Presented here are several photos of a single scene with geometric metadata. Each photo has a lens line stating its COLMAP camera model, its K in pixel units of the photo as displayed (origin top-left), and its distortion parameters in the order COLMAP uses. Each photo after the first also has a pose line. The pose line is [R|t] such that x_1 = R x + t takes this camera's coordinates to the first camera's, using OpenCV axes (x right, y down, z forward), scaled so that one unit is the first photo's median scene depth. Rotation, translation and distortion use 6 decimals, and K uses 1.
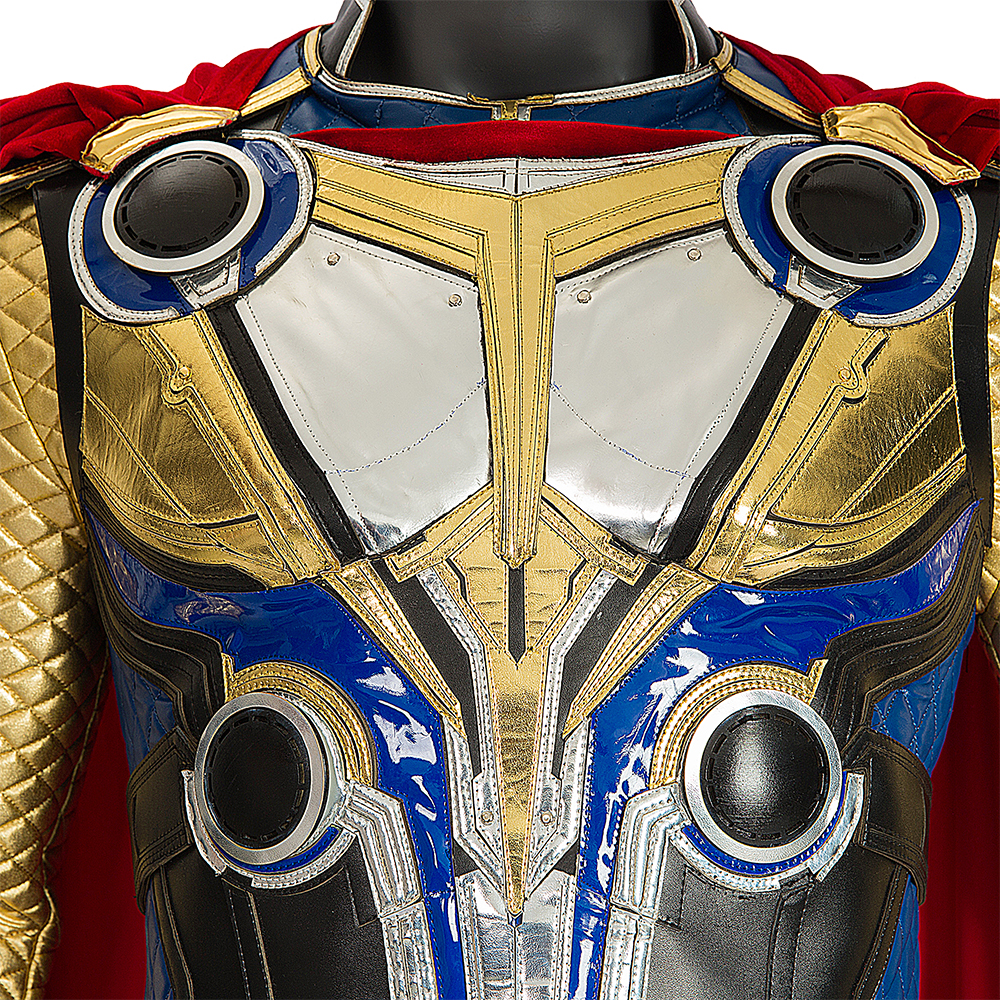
lens RADIAL K [[2407.7, 0, 500.0], [0, 2407.7, 500.0], [0, 0, 1]] dist [0.058882, 0.320427]
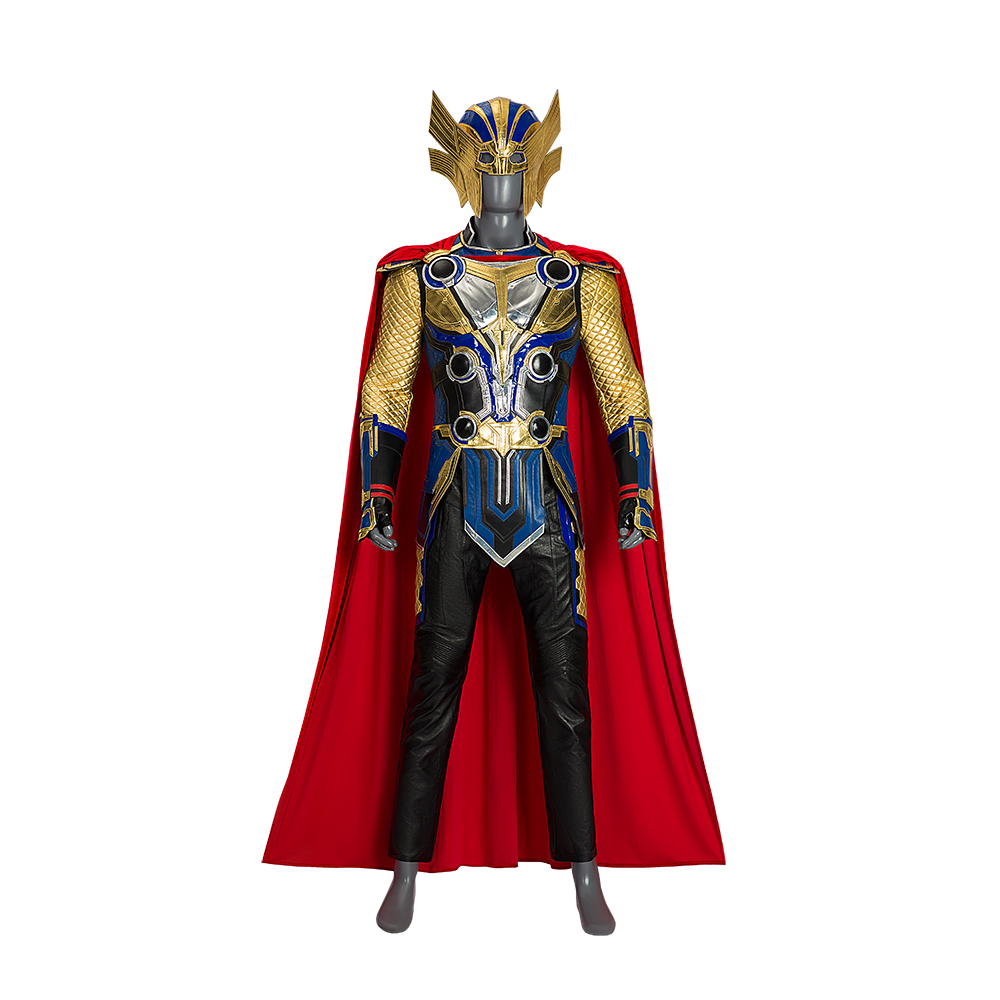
lens RADIAL K [[1868.7, 0, 500.0], [0, 1868.7, 500.0], [0, 0, 1]] dist [-0.065641, -0.166202]
pose [[0.997676, -0.006200, 0.067860, -0.311082], [-0.001383, 0.993805, 0.111132, -0.070447], [-0.068128, -0.110968, 0.991486, -3.624581]]
